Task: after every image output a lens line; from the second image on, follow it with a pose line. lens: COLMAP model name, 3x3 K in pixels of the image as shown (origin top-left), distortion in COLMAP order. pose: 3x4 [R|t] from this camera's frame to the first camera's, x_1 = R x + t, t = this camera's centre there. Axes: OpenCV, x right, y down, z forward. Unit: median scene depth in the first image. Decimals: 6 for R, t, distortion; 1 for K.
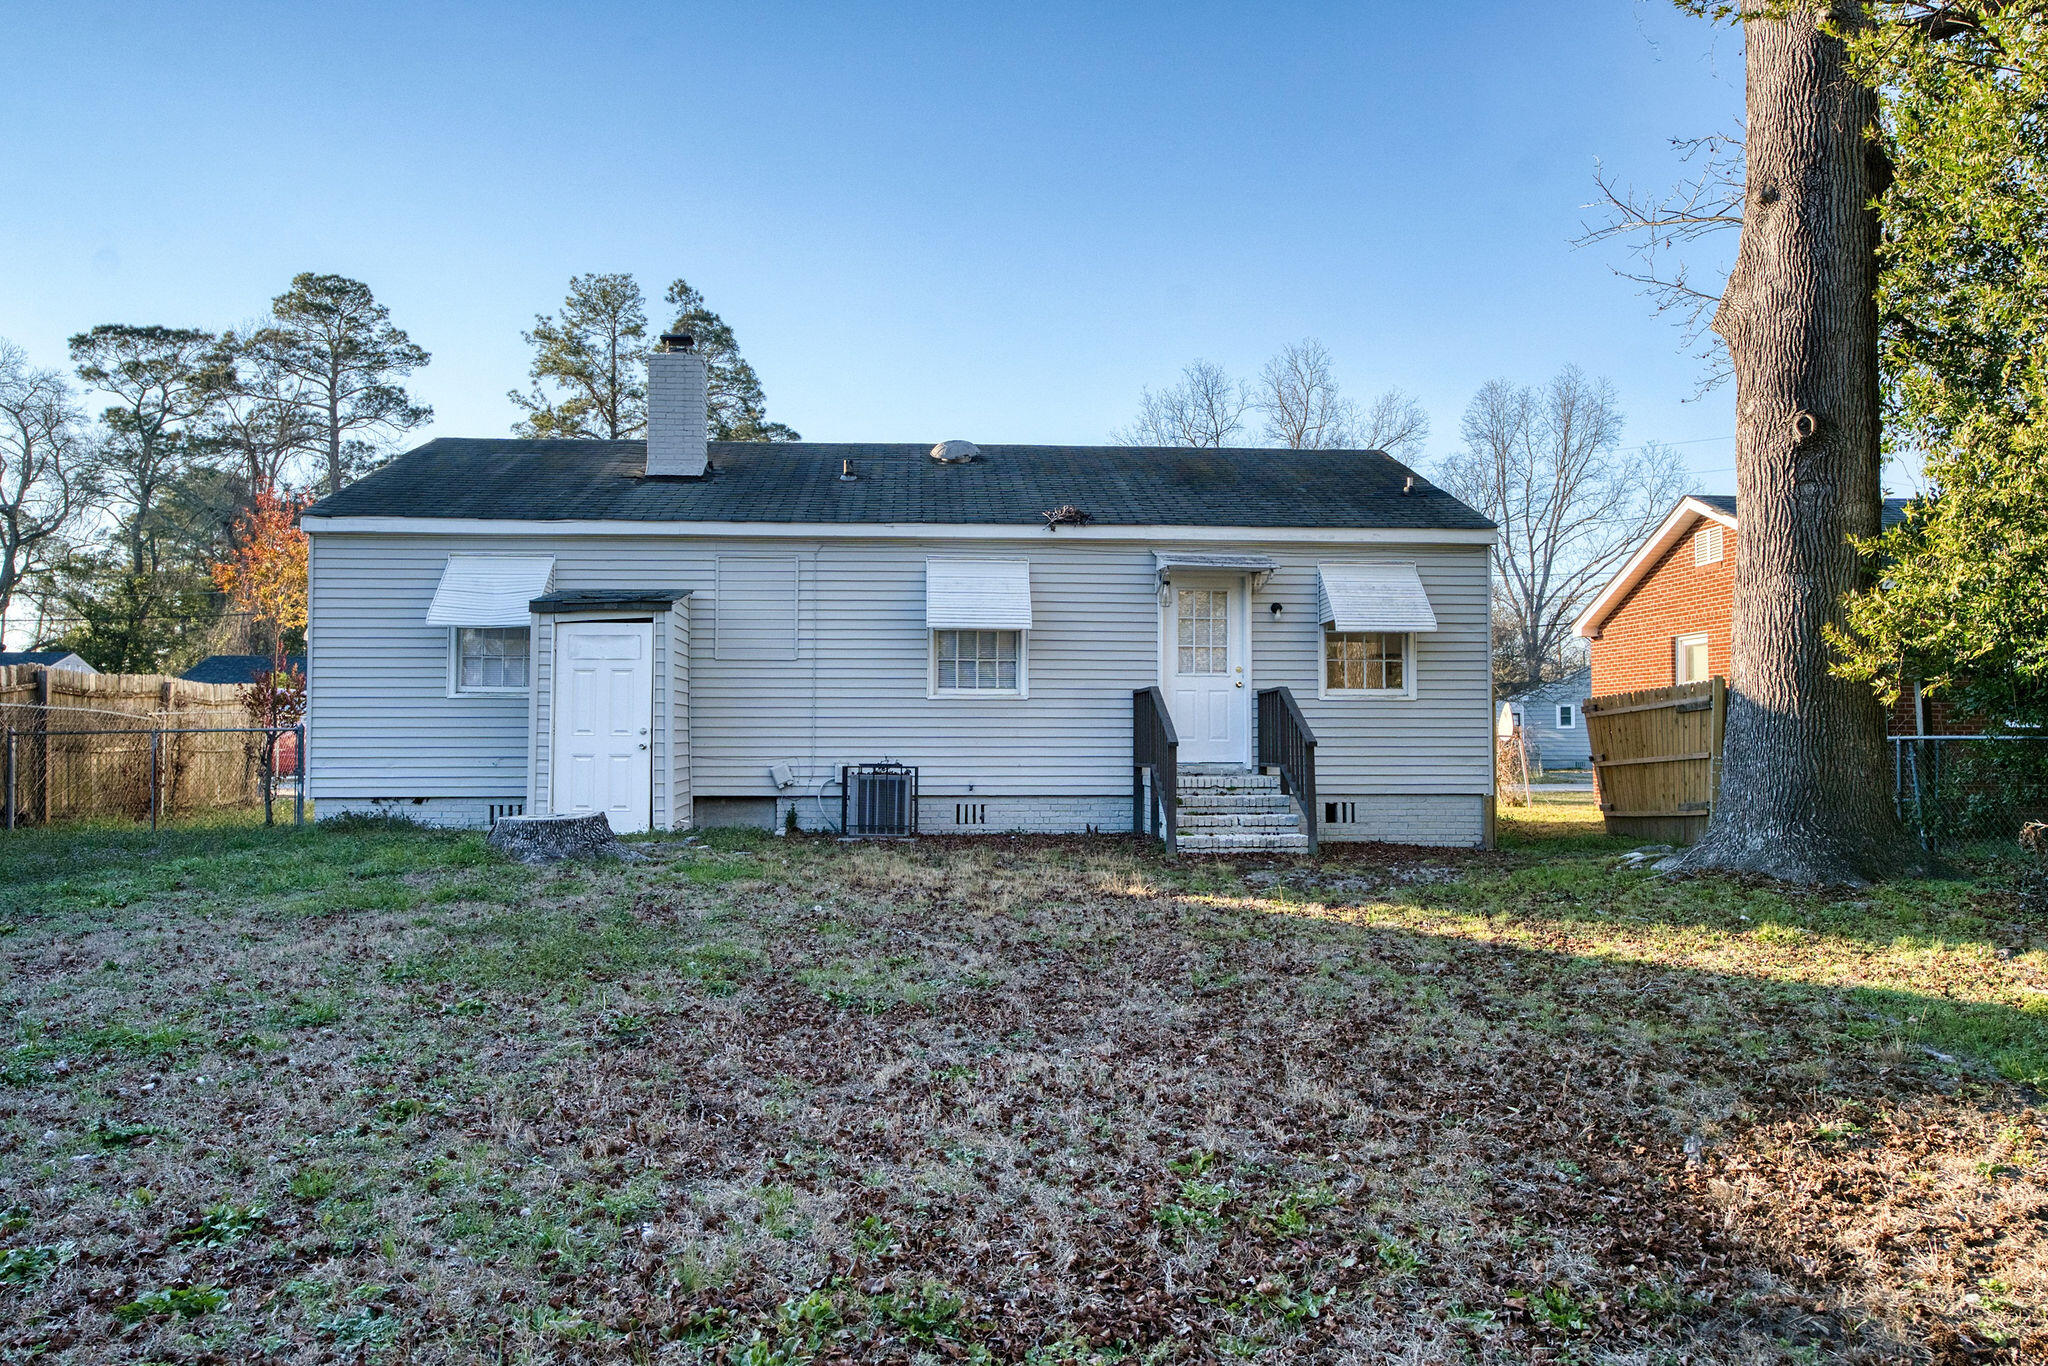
lens RADIAL K [[1414.6, 0, 1024.0], [0, 1414.6, 683.0], [0, 0, 1]] dist [-0.003955, 0.001330]
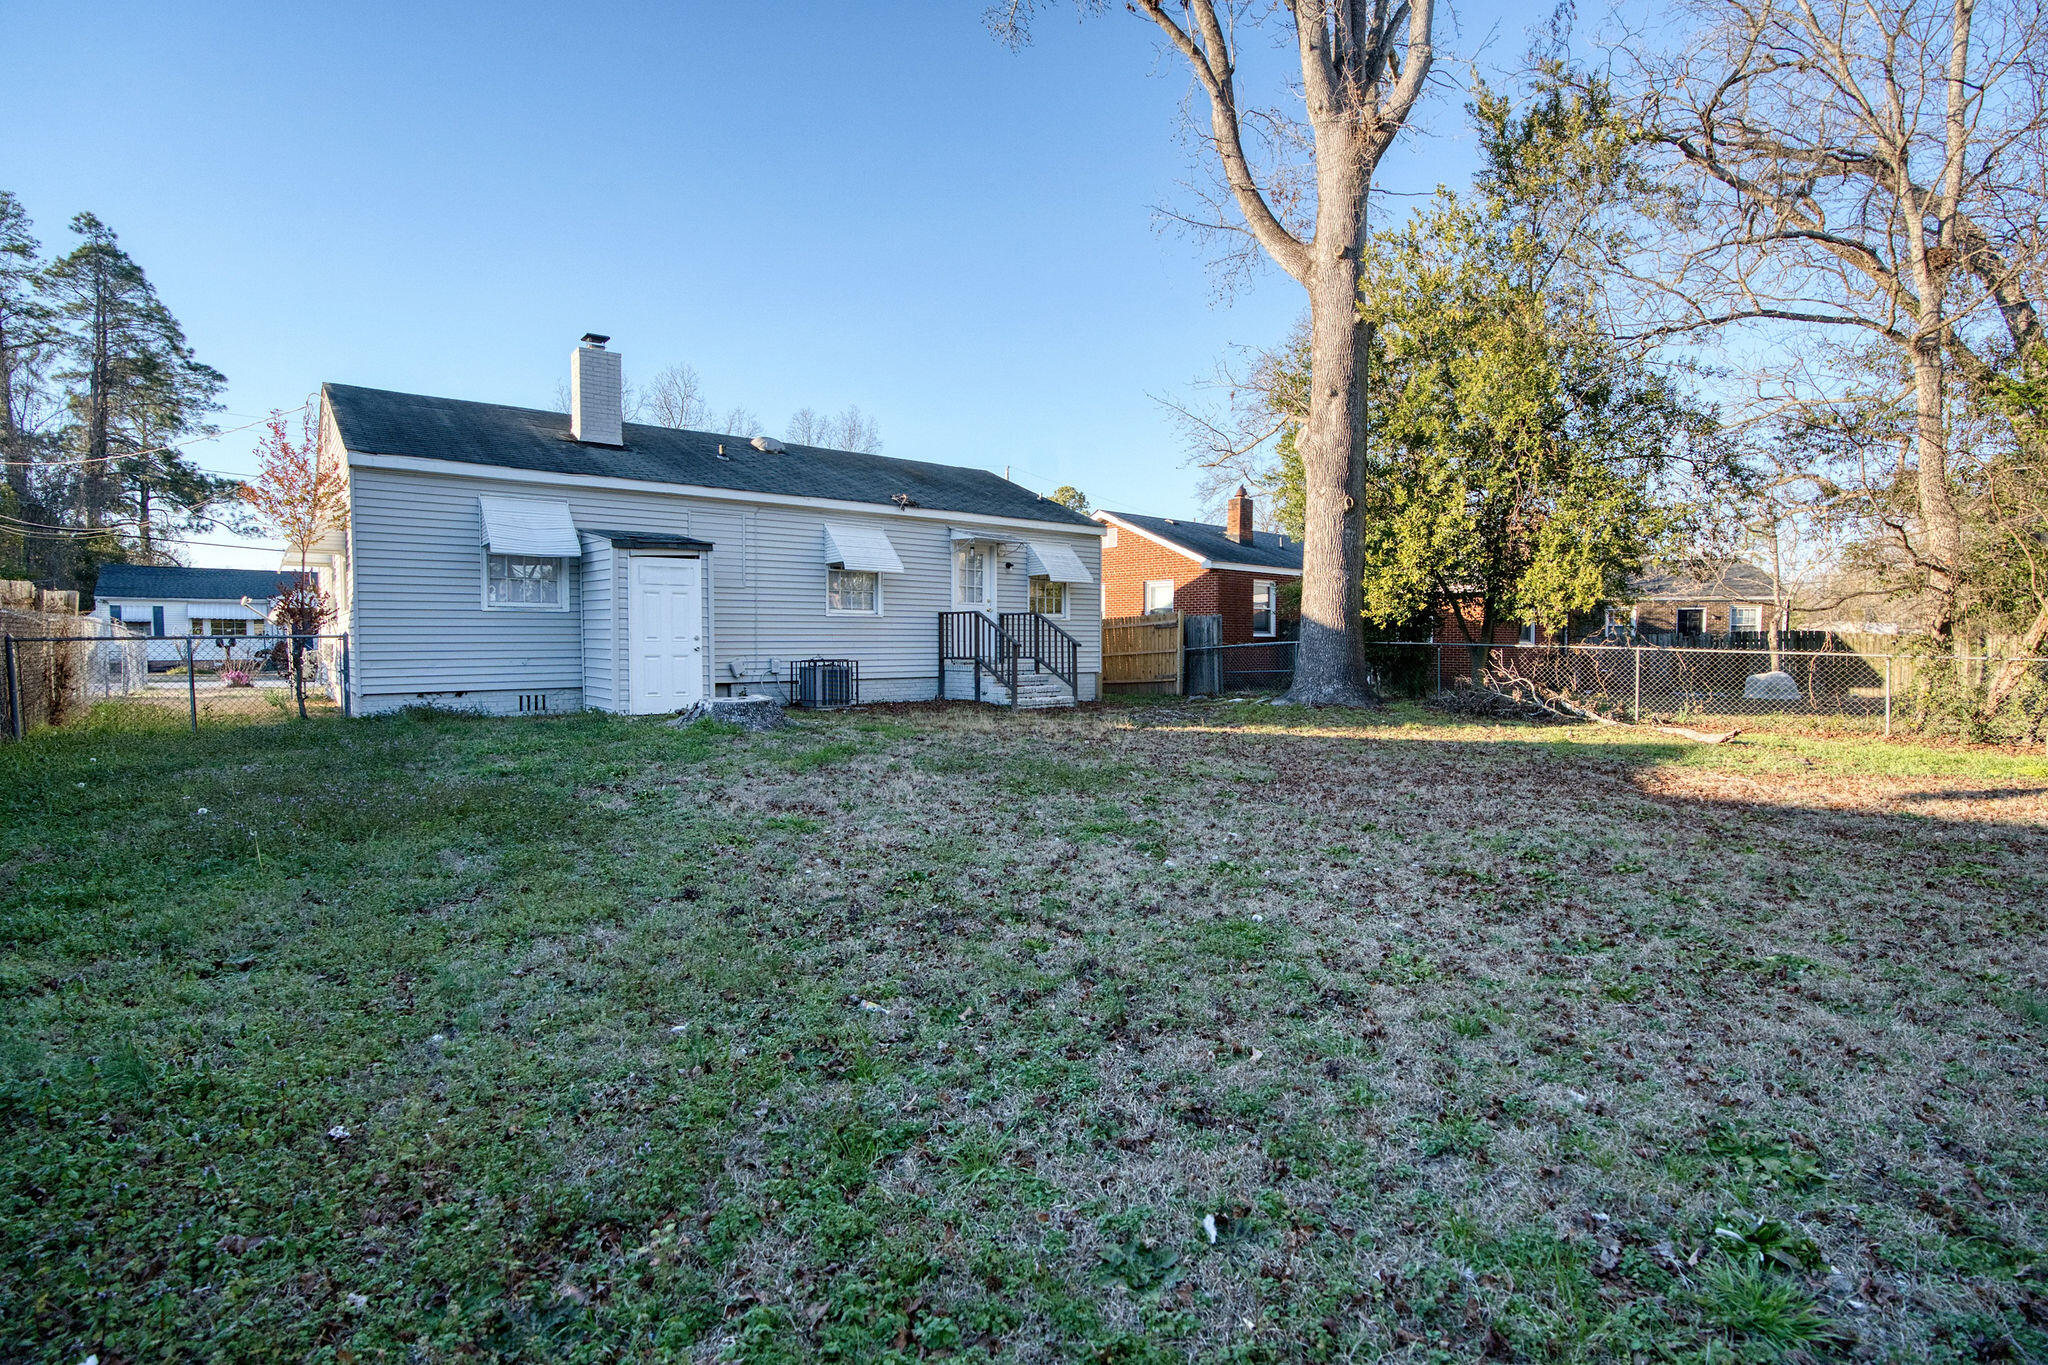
lens RADIAL K [[949.8, 0, 1018.0], [0, 949.8, 683.4], [0, 0, 1]] dist [-0.068747, 0.023823]
pose [[0.810263, -0.026306, 0.585476, -0.496894], [-0.023757, 0.996697, 0.077662, -0.000416], [-0.585585, -0.076836, 0.806961, 0.060045]]
